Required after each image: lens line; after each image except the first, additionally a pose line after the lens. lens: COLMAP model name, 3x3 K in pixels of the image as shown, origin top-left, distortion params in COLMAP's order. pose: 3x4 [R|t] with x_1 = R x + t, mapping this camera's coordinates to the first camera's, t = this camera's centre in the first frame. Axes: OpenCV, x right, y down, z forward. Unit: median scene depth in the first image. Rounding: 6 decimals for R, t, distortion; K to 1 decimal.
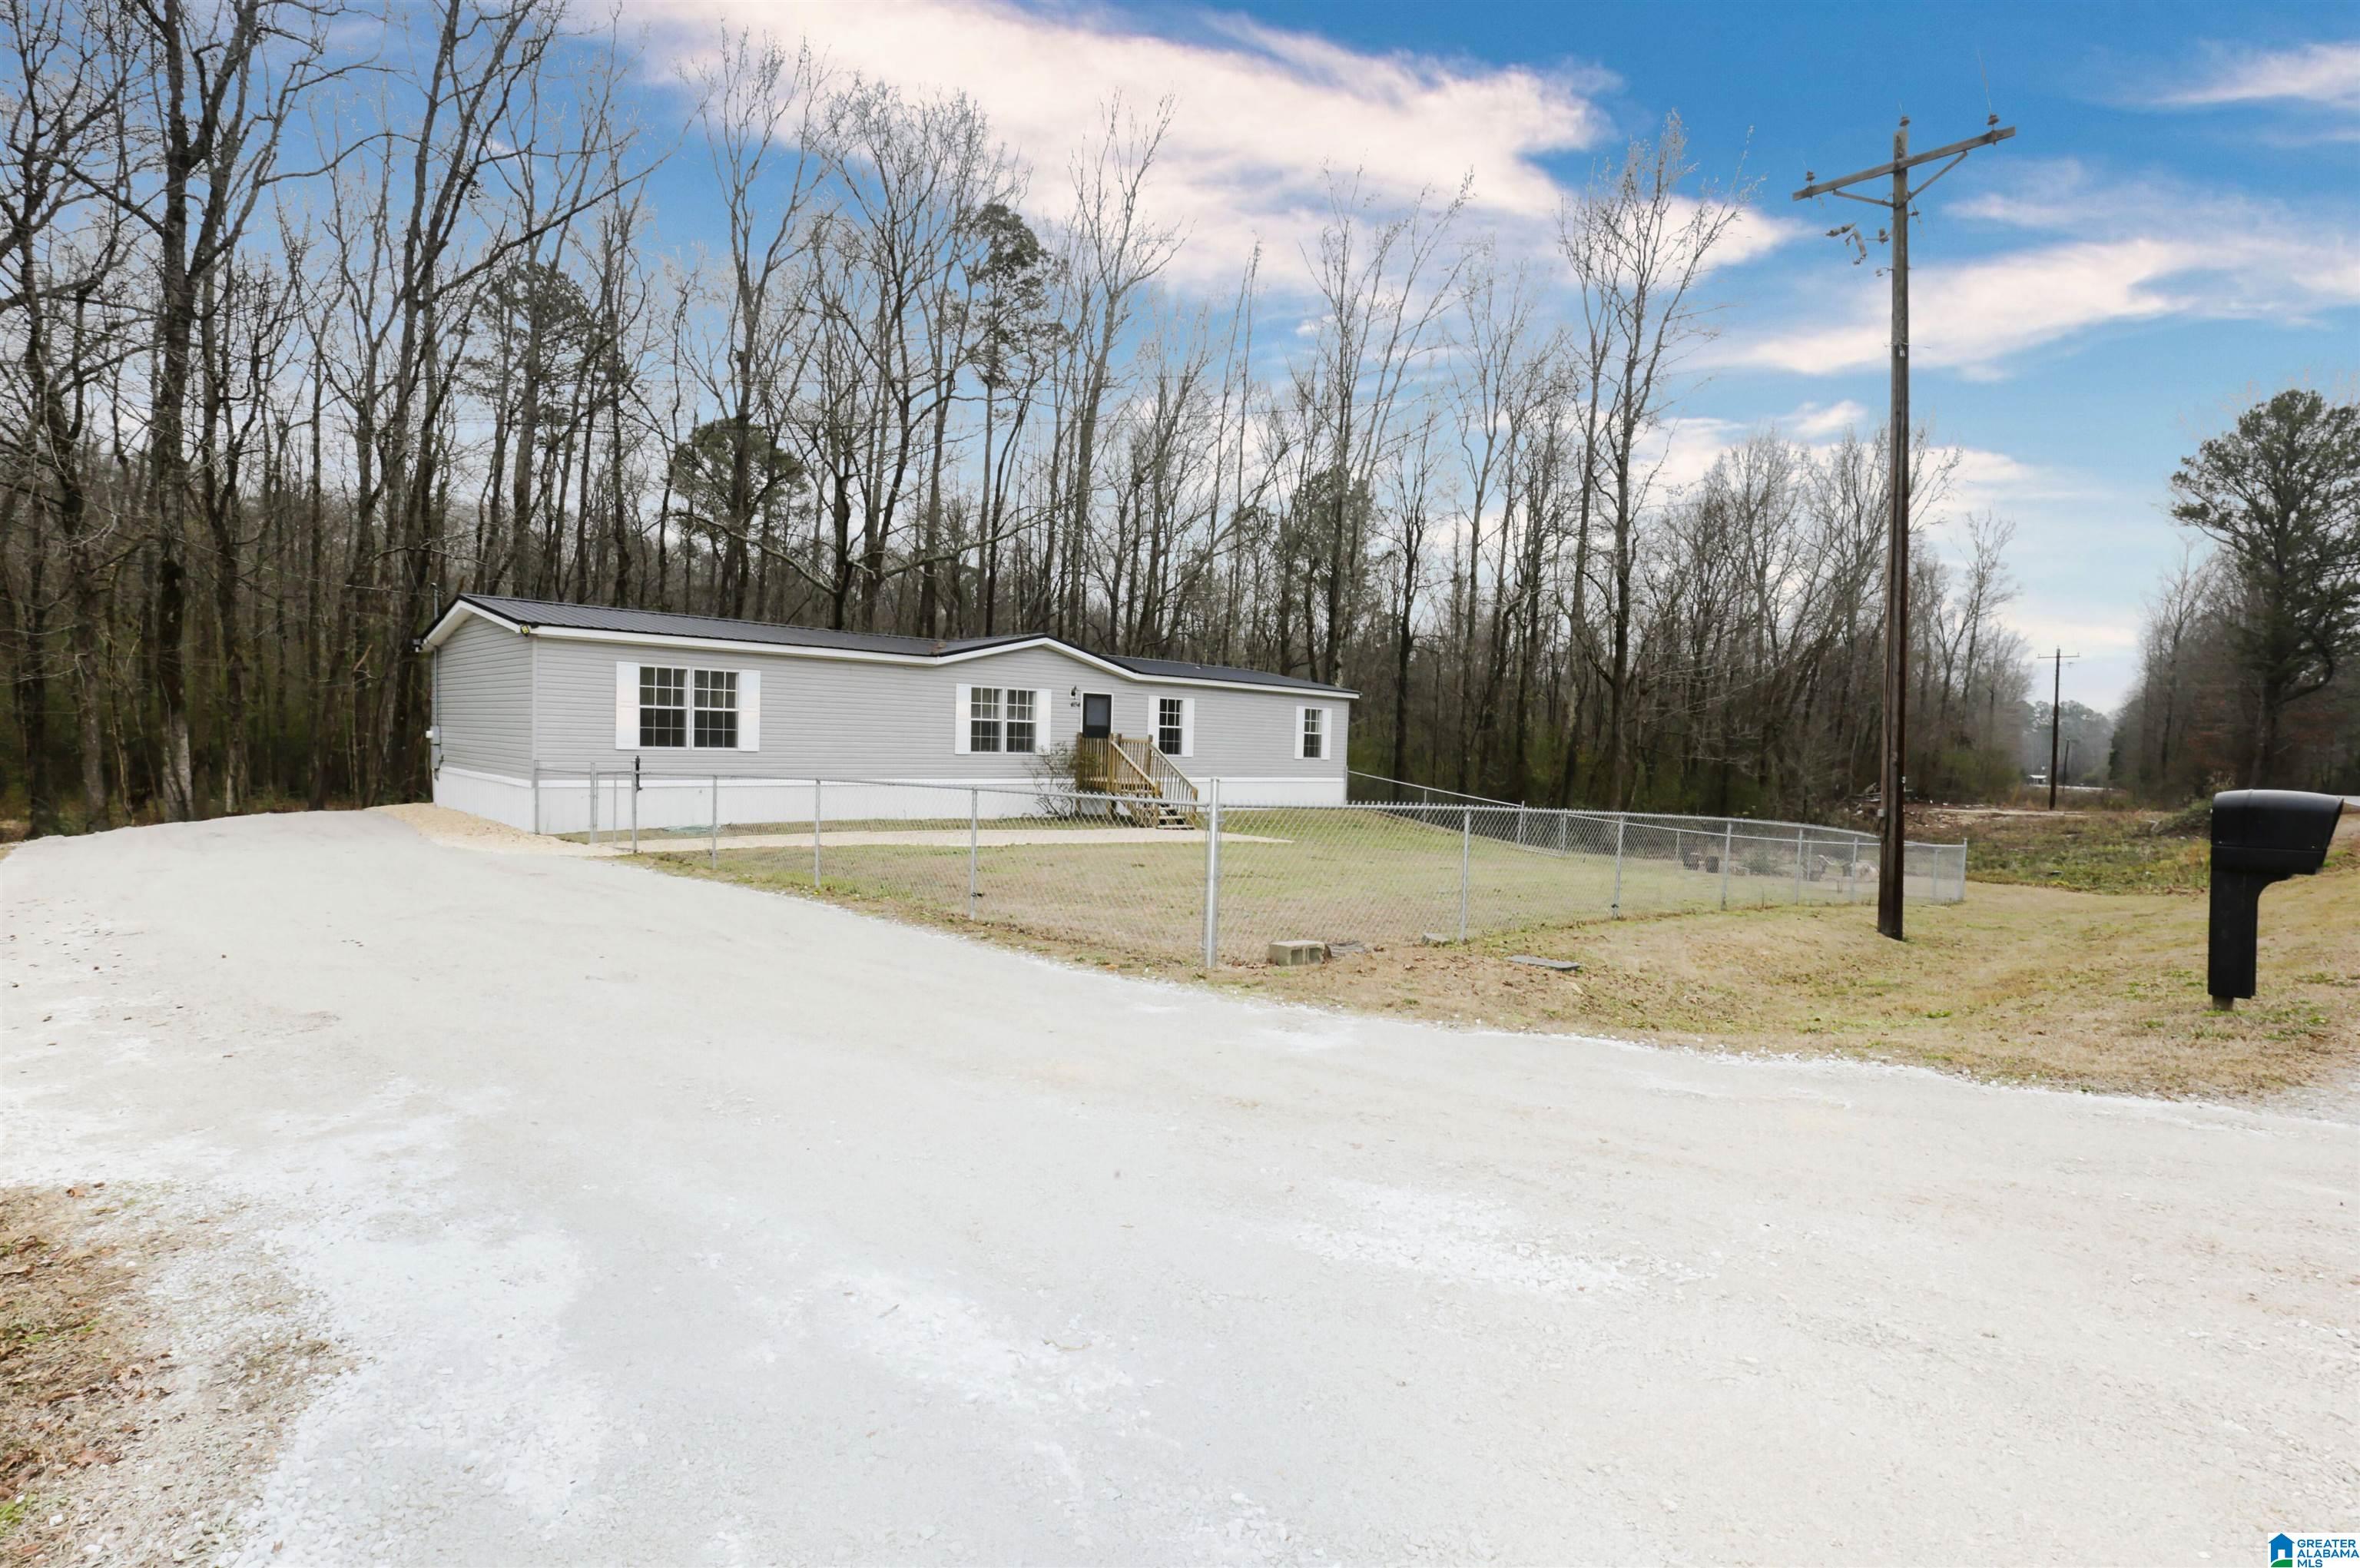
lens RADIAL K [[1160.7, 0, 1161.4], [0, 1160.7, 771.7], [0, 0, 1]] dist [-0.029684, 0.000653]
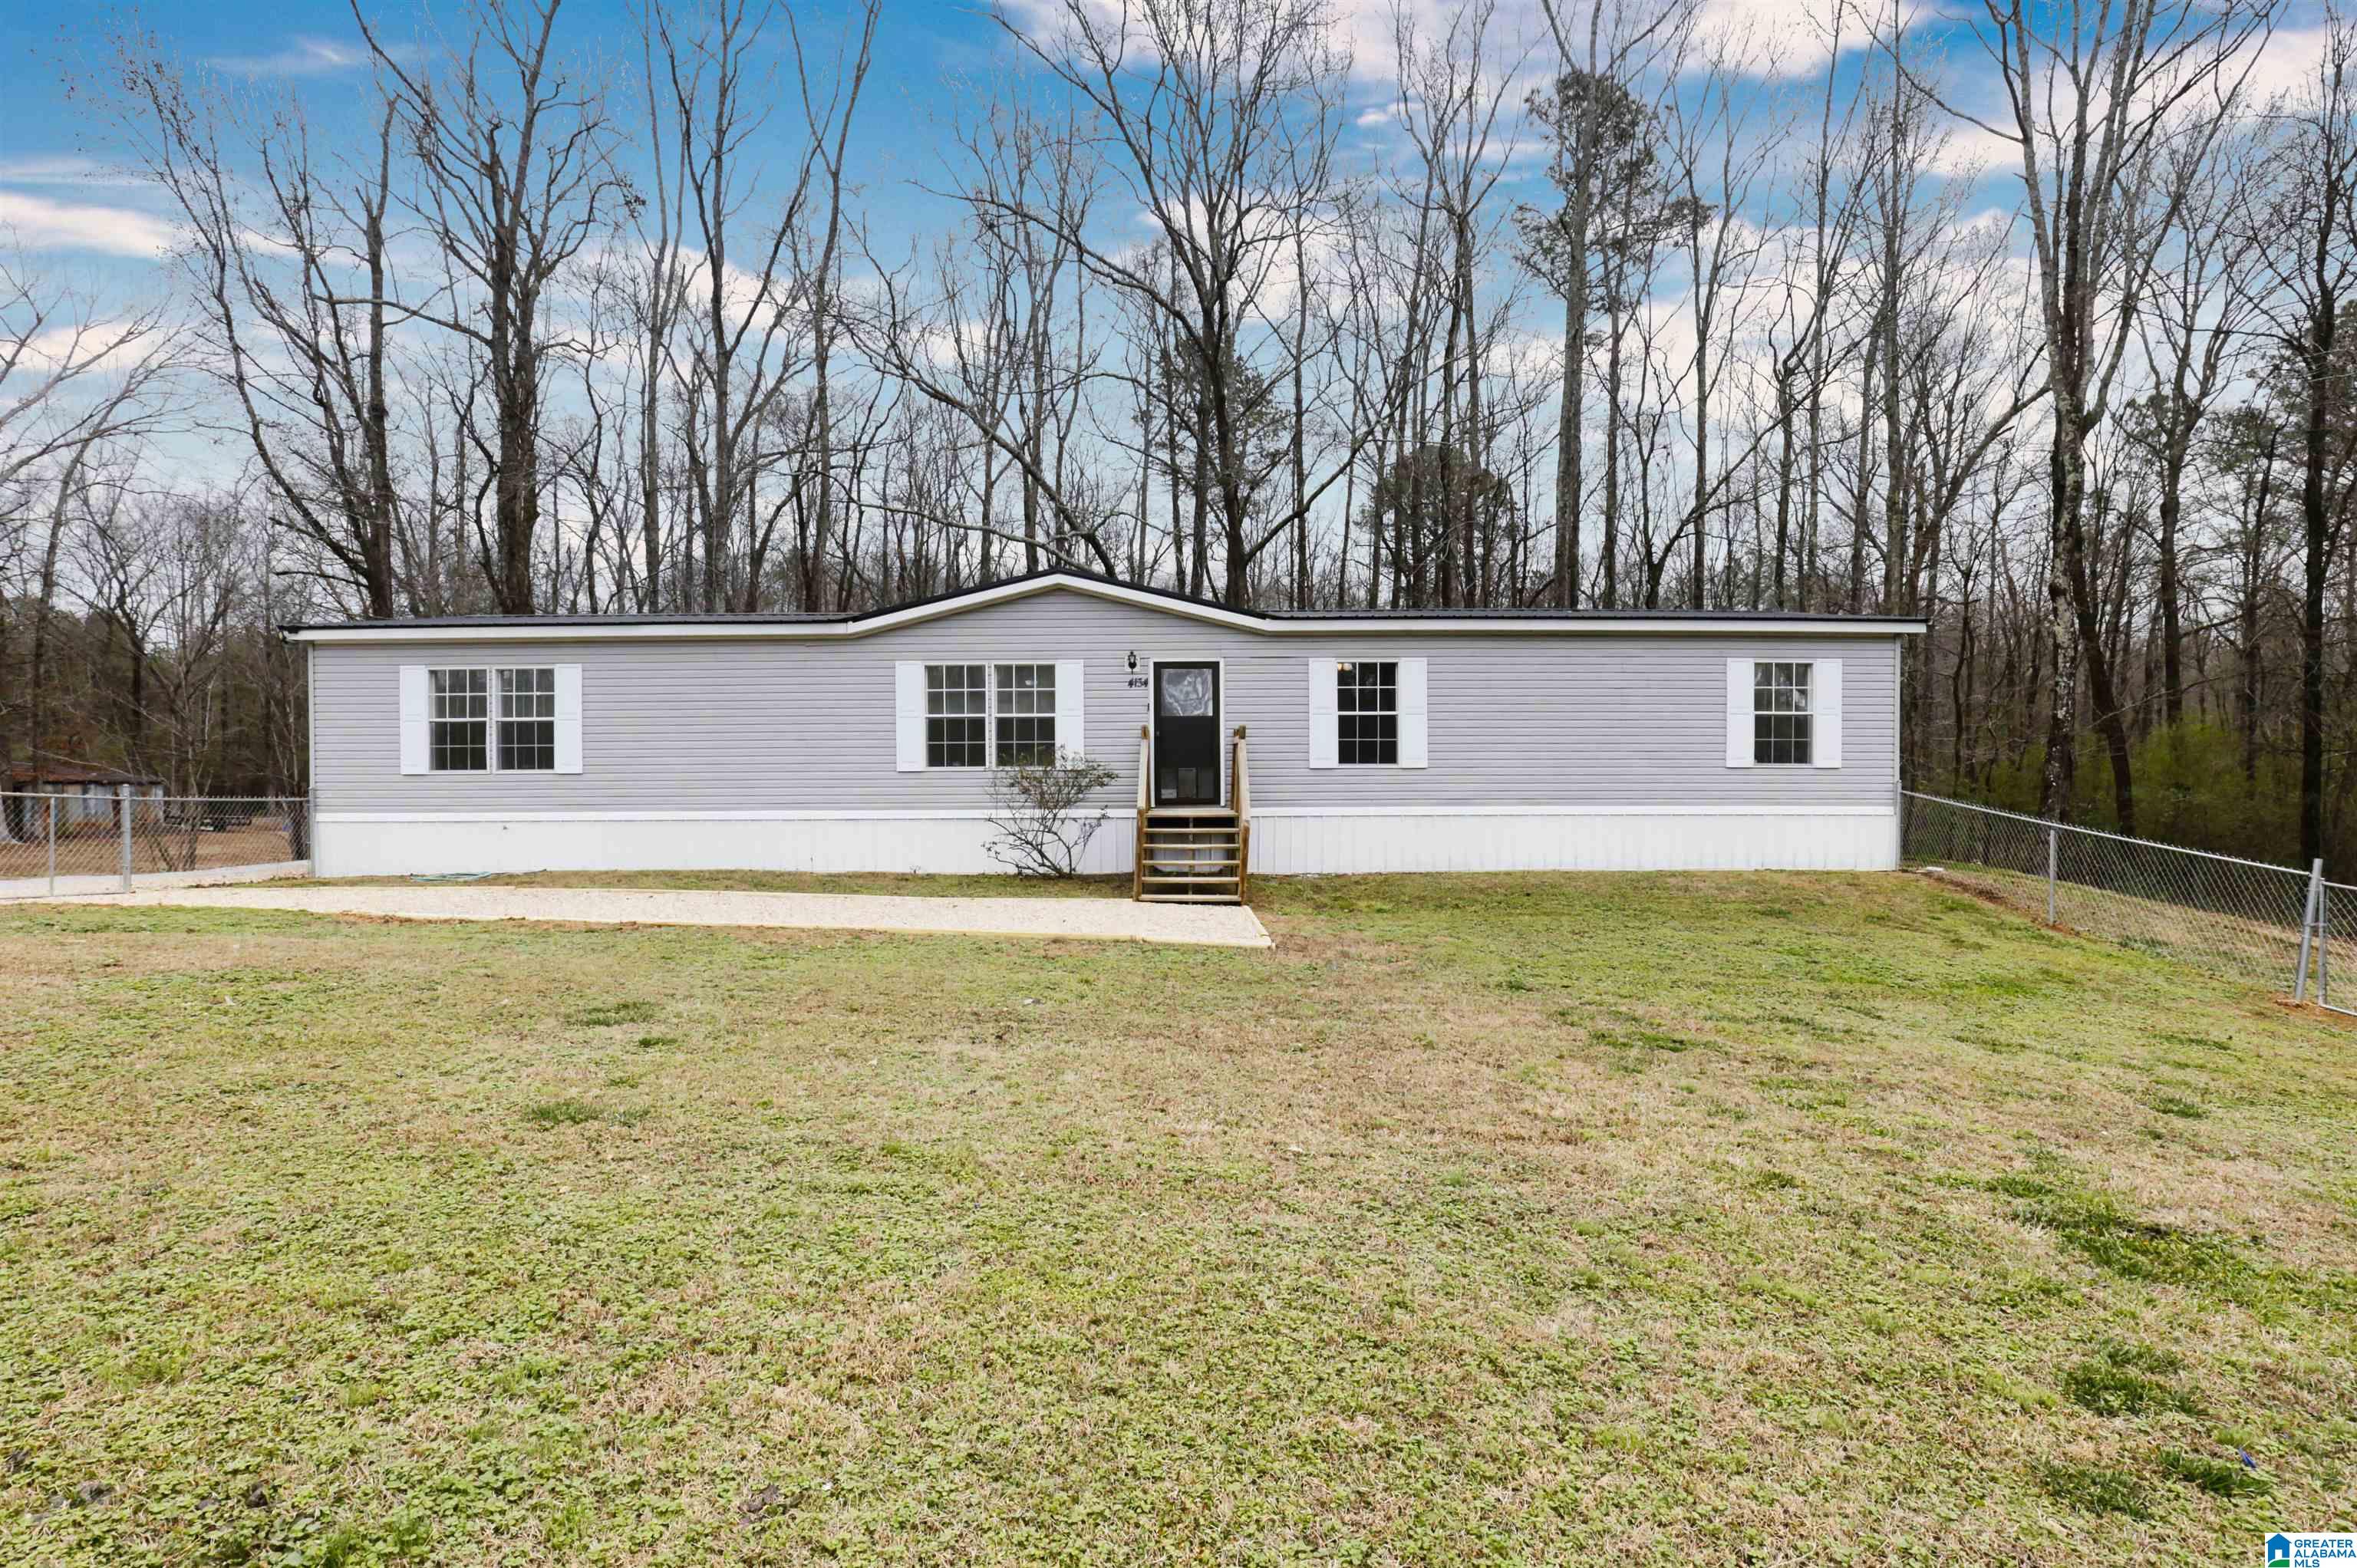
lens RADIAL K [[1118.3, 0, 1143.2], [0, 1118.3, 785.8], [0, 0, 1]] dist [-0.029966, -0.000134]
pose [[0.712753, -0.000800, -0.701415, 0.337219], [0.007329, 0.999953, 0.006306, -0.009675], [0.701377, -0.009635, 0.712725, 0.621340]]
